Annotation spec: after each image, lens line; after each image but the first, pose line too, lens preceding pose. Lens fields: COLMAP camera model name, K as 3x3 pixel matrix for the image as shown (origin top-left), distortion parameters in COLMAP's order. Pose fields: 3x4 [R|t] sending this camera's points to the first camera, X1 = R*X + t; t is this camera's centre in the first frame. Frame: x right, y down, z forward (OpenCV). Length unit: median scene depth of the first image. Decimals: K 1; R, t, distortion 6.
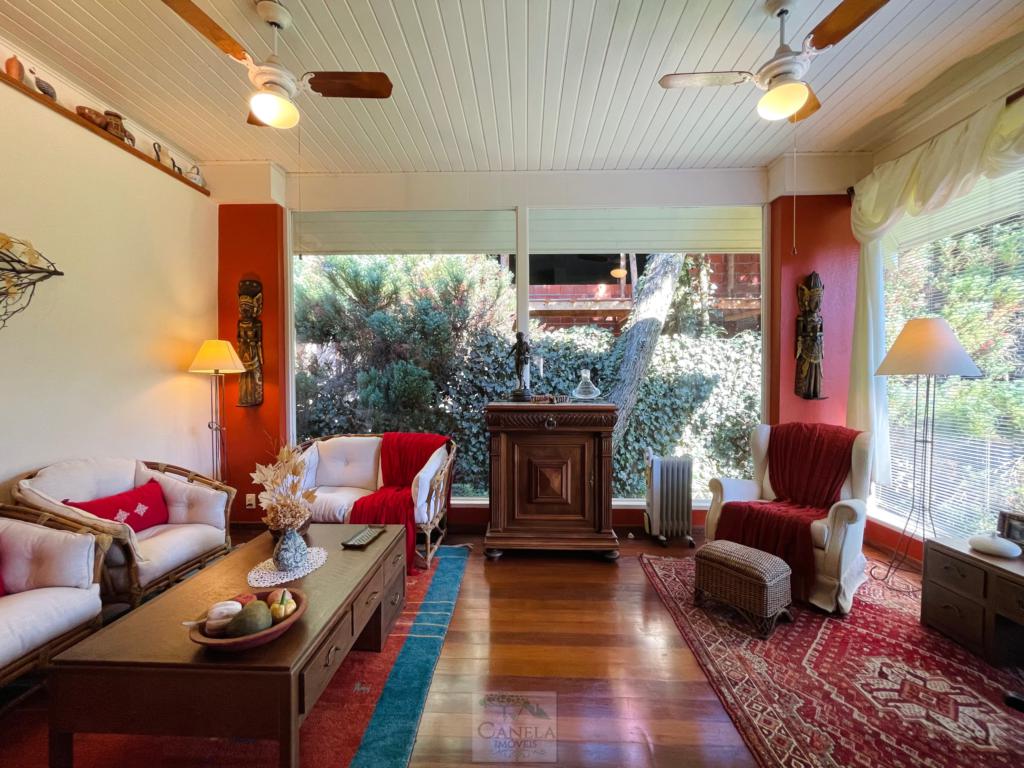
lens RADIAL K [[412.4, 0, 514.9], [0, 412.4, 386.3], [0, 0, 1]] dist [-0.005751, 0.000514]
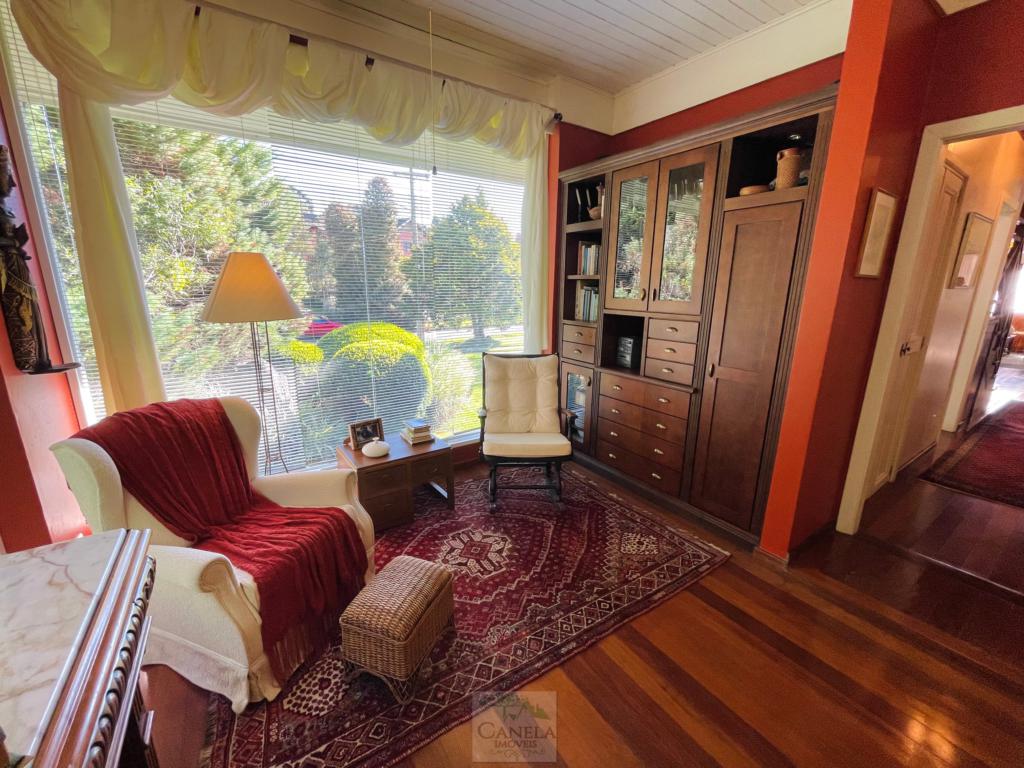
lens RADIAL K [[412.4, 0, 509.9], [0, 412.4, 385.2], [0, 0, 1]] dist [-0.005751, 0.000514]
pose [[-0.576771, -0.199892, 0.792072, -0.046455], [0.007409, 0.968280, 0.249756, -0.079225], [-0.816872, 0.149921, -0.556995, 0.794018]]
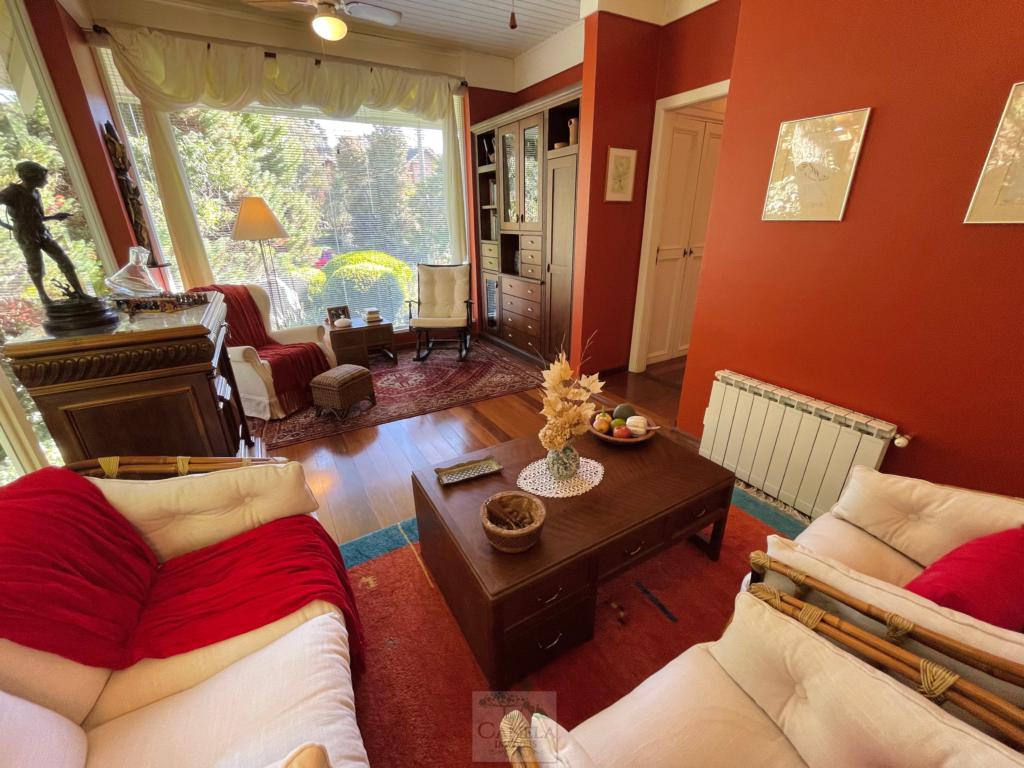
lens RADIAL K [[412.4, 0, 511.1], [0, 412.4, 386.1], [0, 0, 1]] dist [-0.005751, 0.000514]
pose [[-0.531010, -0.314859, 0.786697, -0.620839], [0.031239, 0.920498, 0.389496, -0.064988], [-0.846789, 0.231402, -0.478958, 0.797853]]
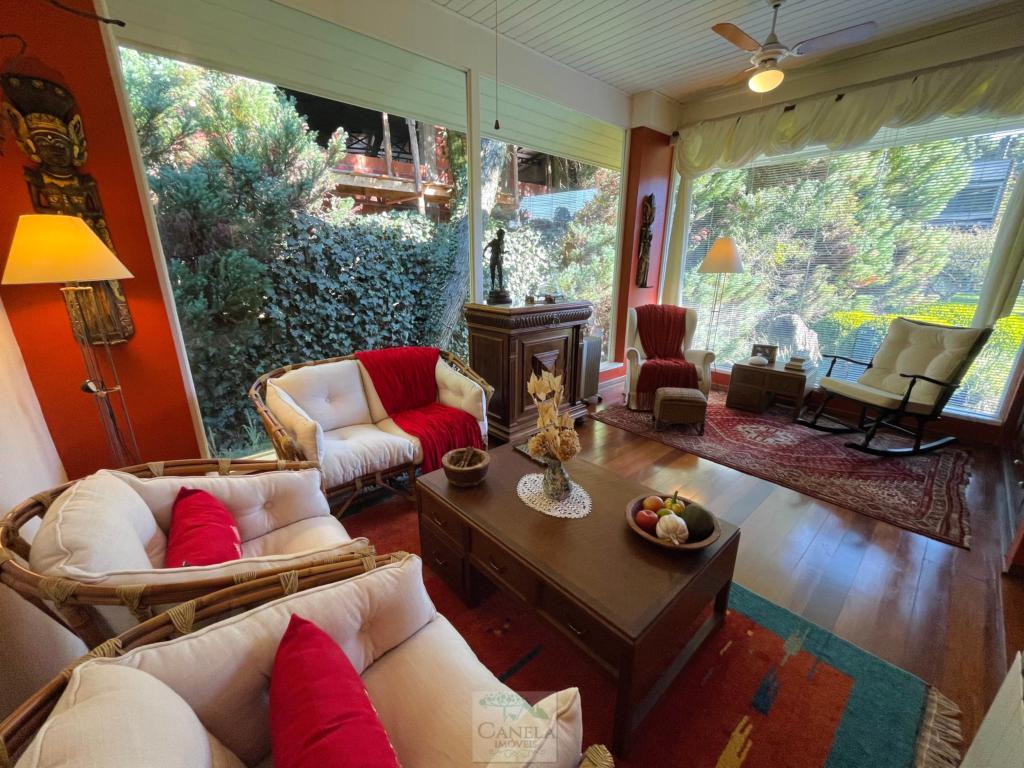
lens RADIAL K [[412.4, 0, 511.2], [0, 412.4, 384.8], [0, 0, 1]] dist [-0.005751, 0.000514]
pose [[0.721865, -0.197110, 0.663369, -0.648011], [0.011084, 0.961749, 0.273707, -0.043068], [-0.691945, -0.190227, 0.696438, 0.233603]]
